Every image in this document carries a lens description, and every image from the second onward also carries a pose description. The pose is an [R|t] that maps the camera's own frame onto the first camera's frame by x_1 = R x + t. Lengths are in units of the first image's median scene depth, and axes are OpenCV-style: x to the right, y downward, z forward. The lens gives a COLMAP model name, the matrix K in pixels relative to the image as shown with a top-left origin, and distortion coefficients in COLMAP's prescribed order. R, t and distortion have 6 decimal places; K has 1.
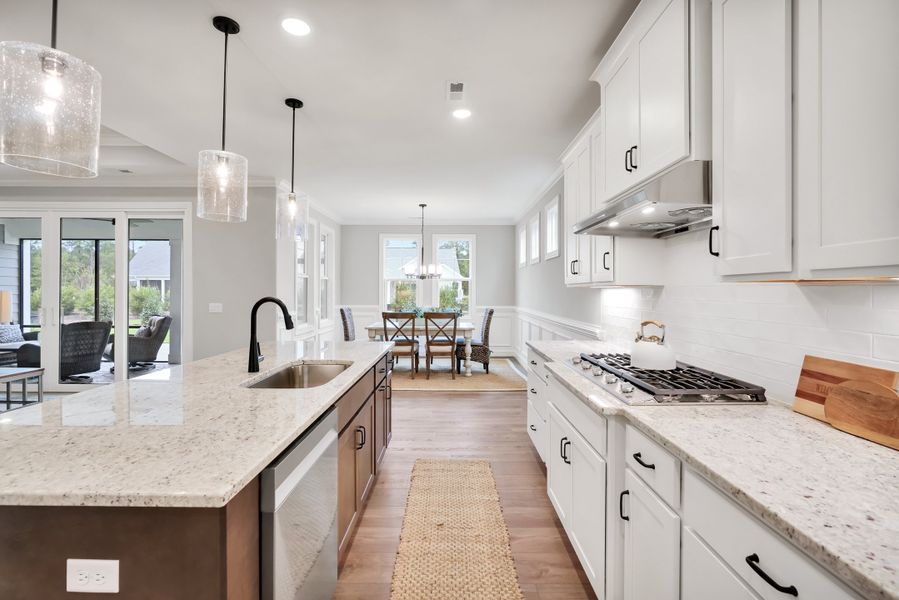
lens RADIAL K [[413.1, 0, 450.5], [0, 413.1, 291.6], [0, 0, 1]] dist [-0.012080, 0.000033]
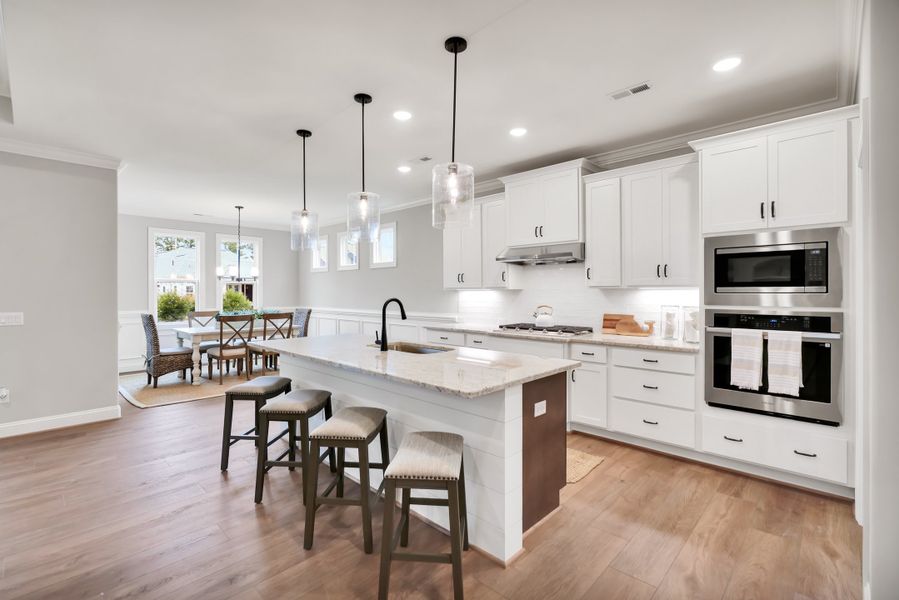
lens RADIAL K [[413.1, 0, 447.2], [0, 413.1, 296.5], [0, 0, 1]] dist [-0.012080, 0.000033]
pose [[0.690907, -0.015250, 0.722783, -0.492325], [0.007811, 0.999877, 0.013630, -0.003973], [-0.722901, -0.003771, 0.690941, -0.052309]]
